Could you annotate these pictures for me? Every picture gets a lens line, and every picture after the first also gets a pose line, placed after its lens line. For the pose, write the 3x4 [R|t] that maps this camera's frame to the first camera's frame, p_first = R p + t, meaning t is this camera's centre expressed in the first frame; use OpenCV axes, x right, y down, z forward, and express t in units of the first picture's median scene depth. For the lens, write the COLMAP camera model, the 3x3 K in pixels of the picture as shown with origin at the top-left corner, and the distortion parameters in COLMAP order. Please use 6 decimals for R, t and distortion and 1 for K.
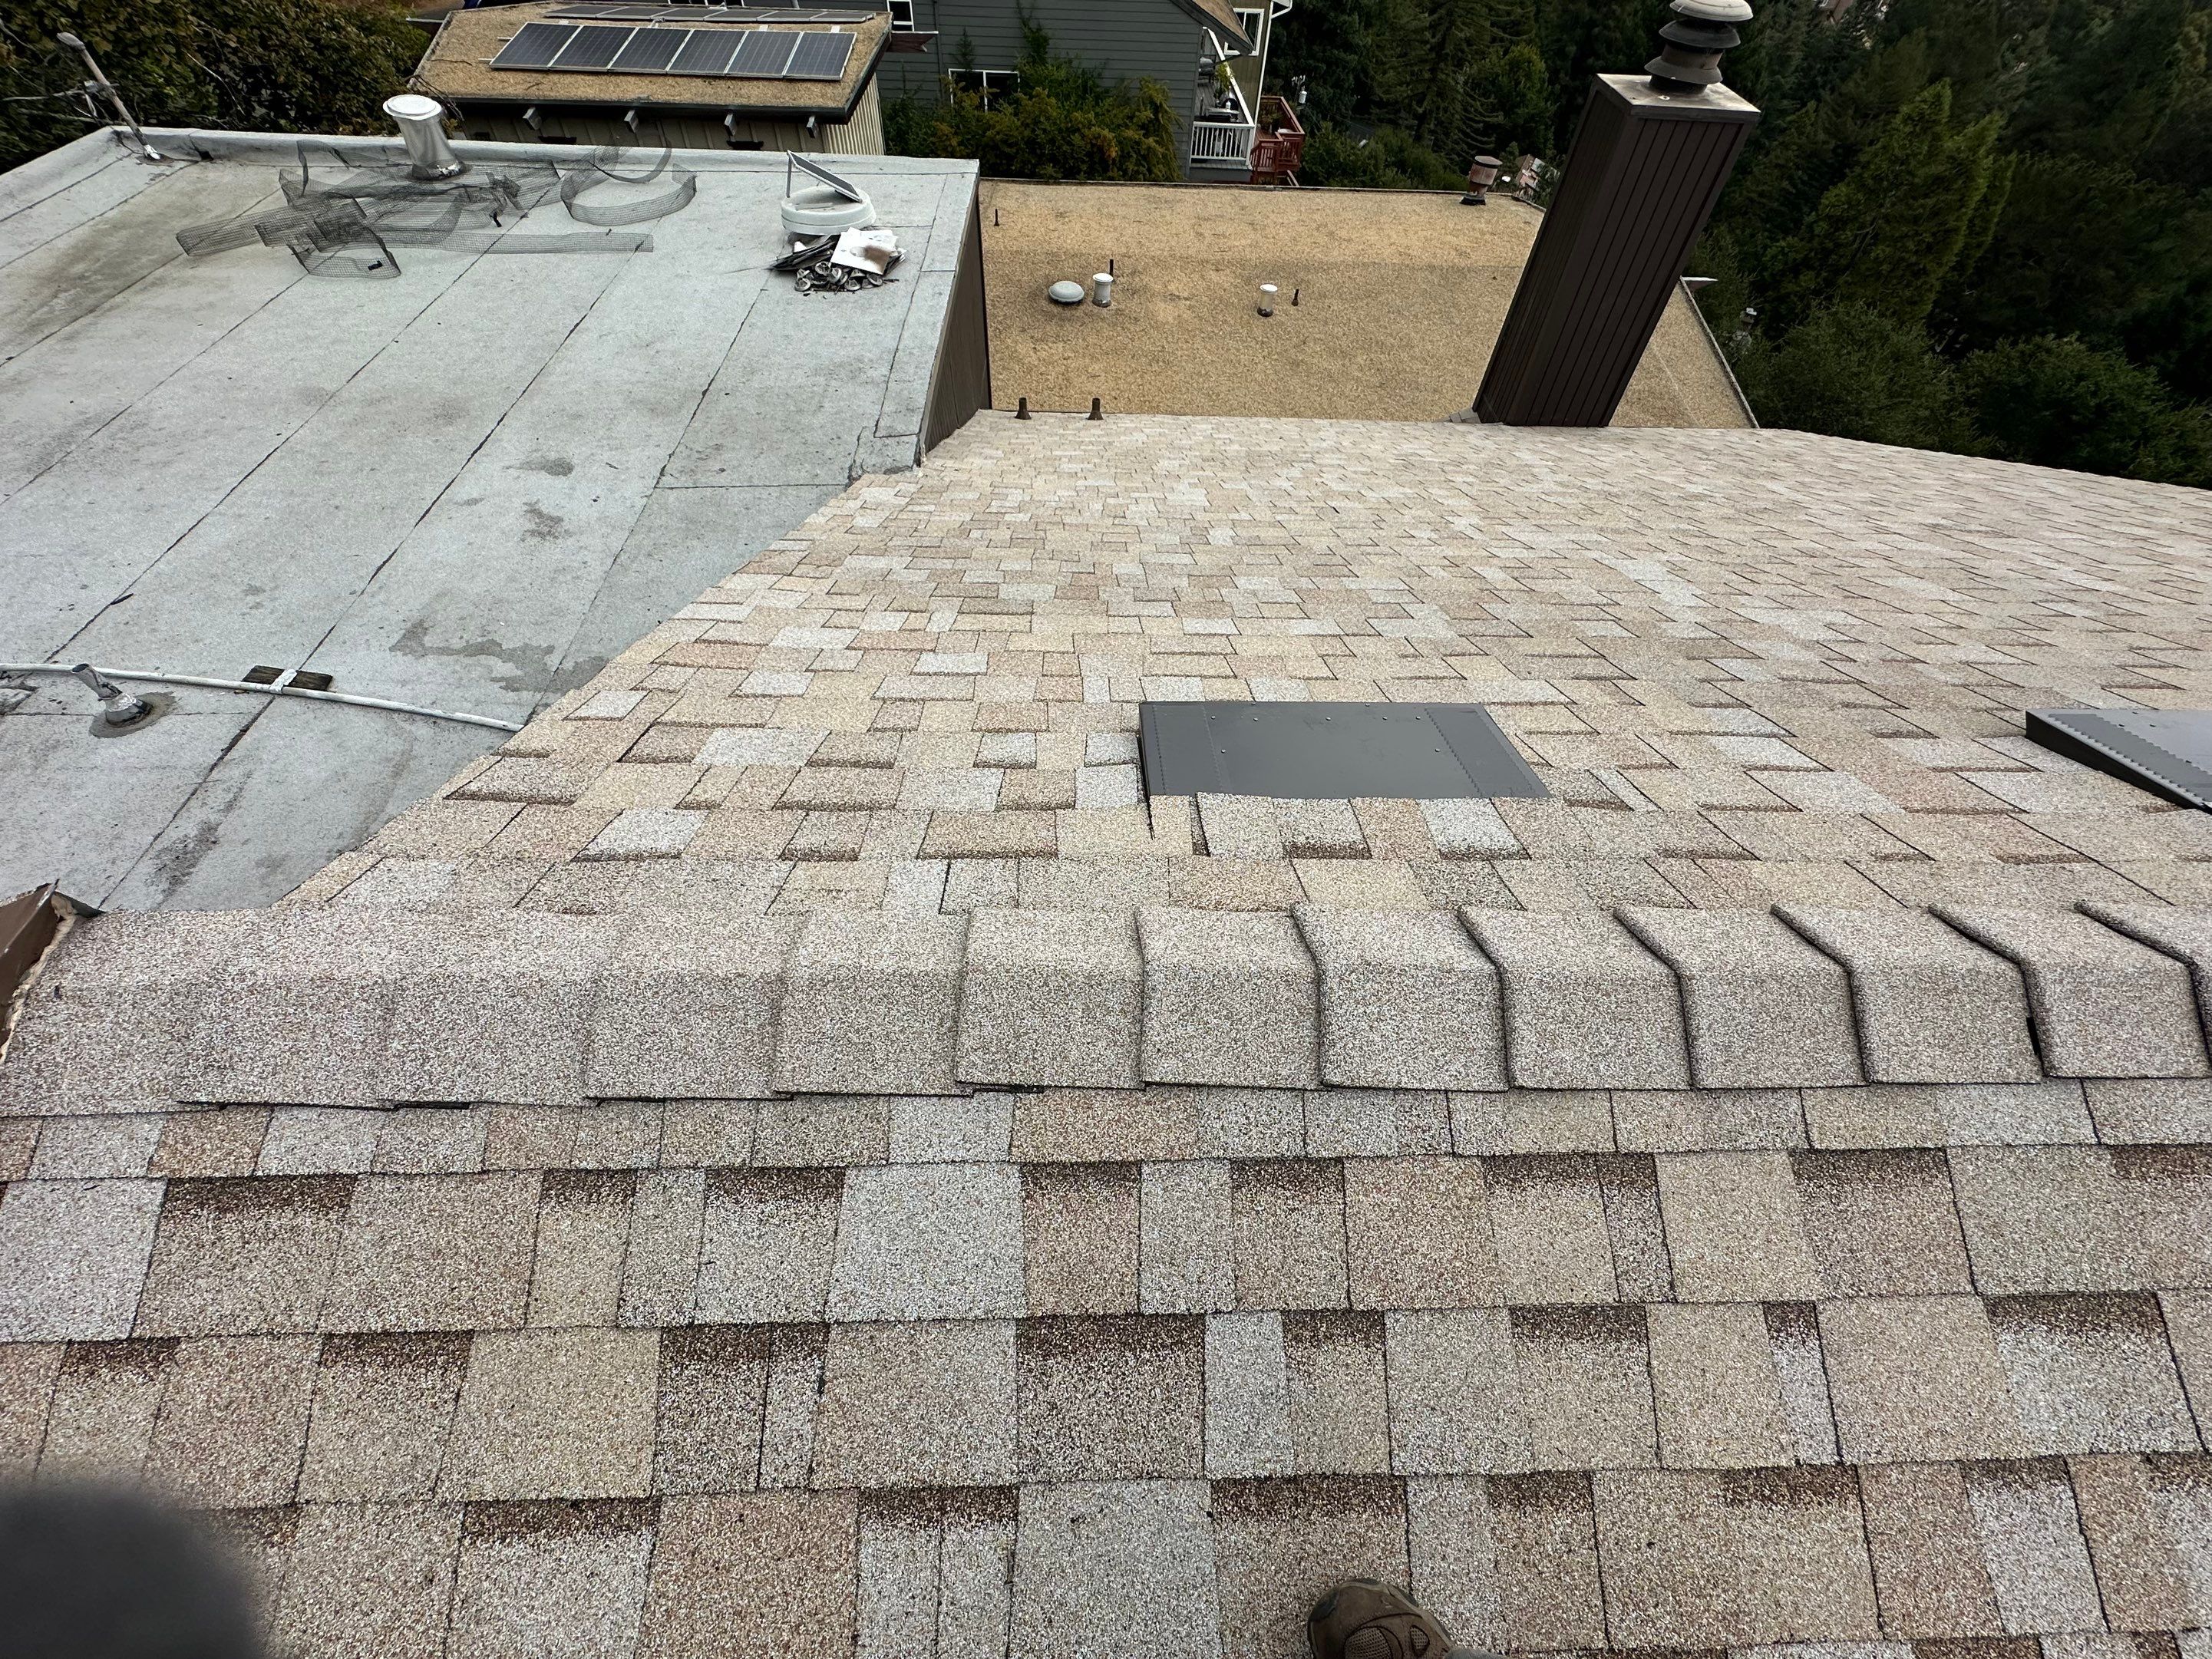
lens RADIAL K [[885.1, 0, 1111.7], [0, 885.1, 830.0], [0, 0, 1]] dist [0.000879, -0.000189]
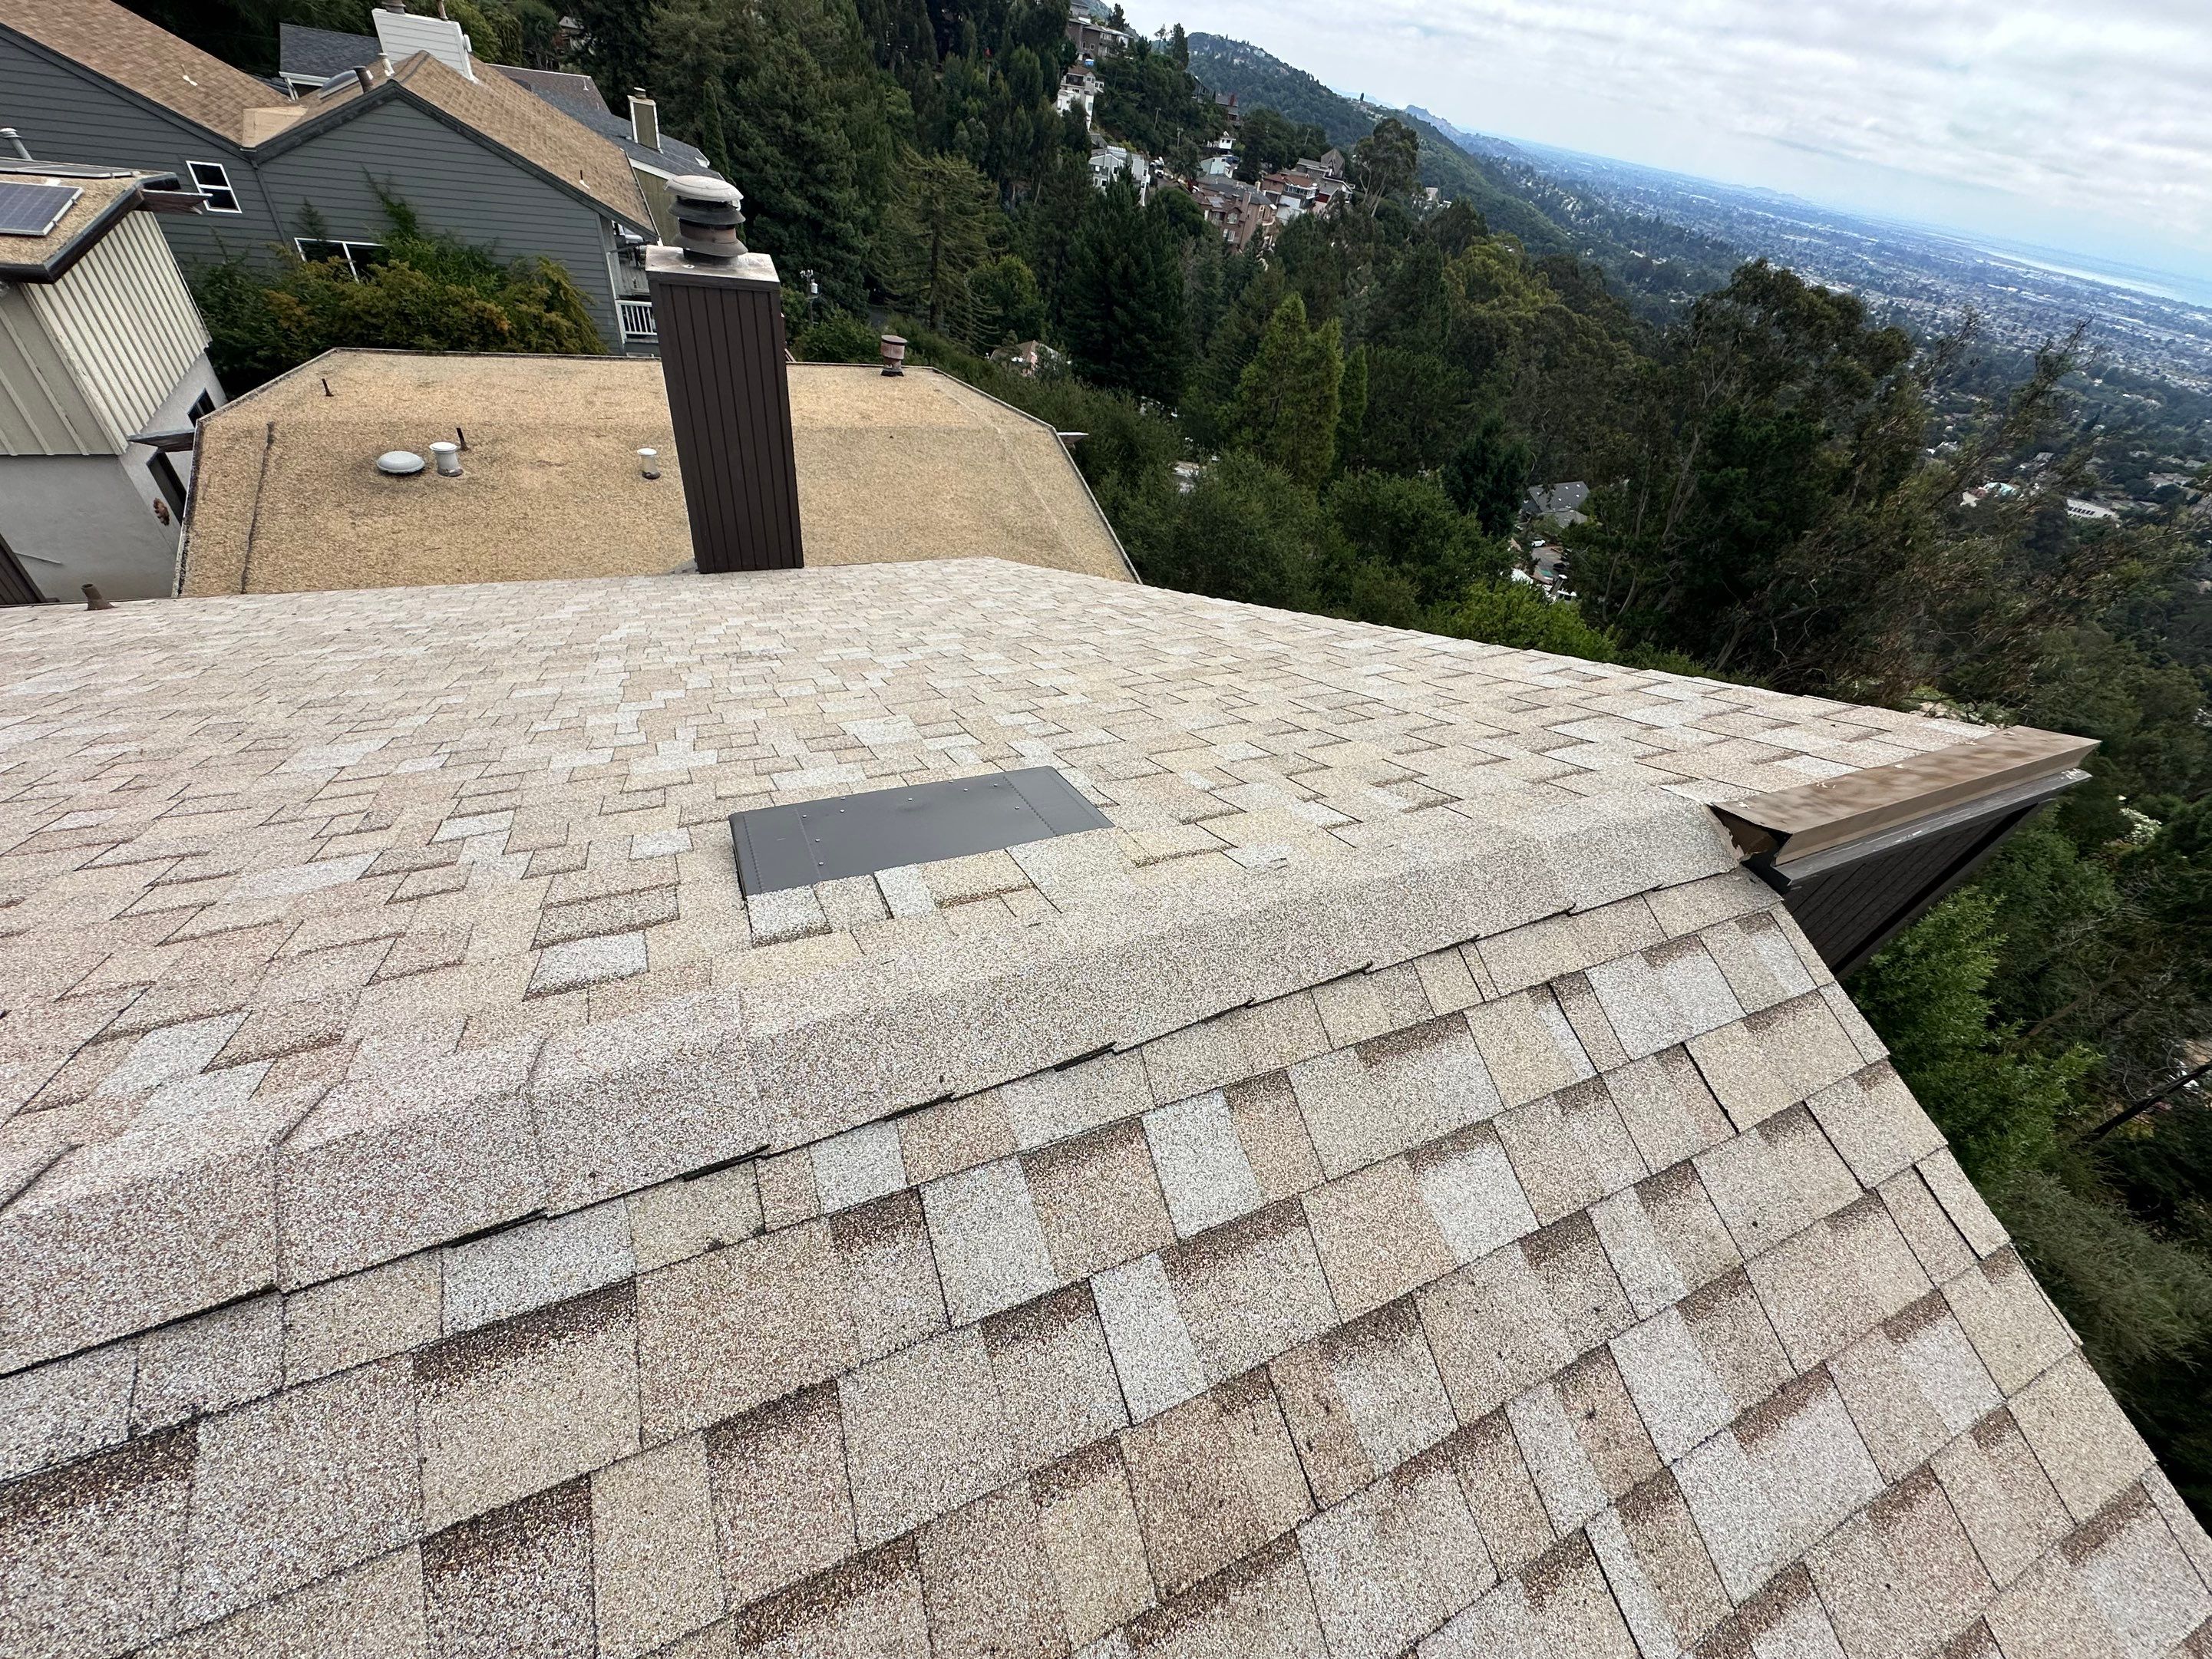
lens RADIAL K [[885.1, 0, 1100.7], [0, 885.1, 831.1], [0, 0, 1]] dist [0.000879, -0.000189]
pose [[0.916224, -0.182743, 0.356566, 0.146770], [0.232012, 0.967527, -0.100306, 0.004744], [-0.326657, 0.174630, 0.928870, 0.001646]]
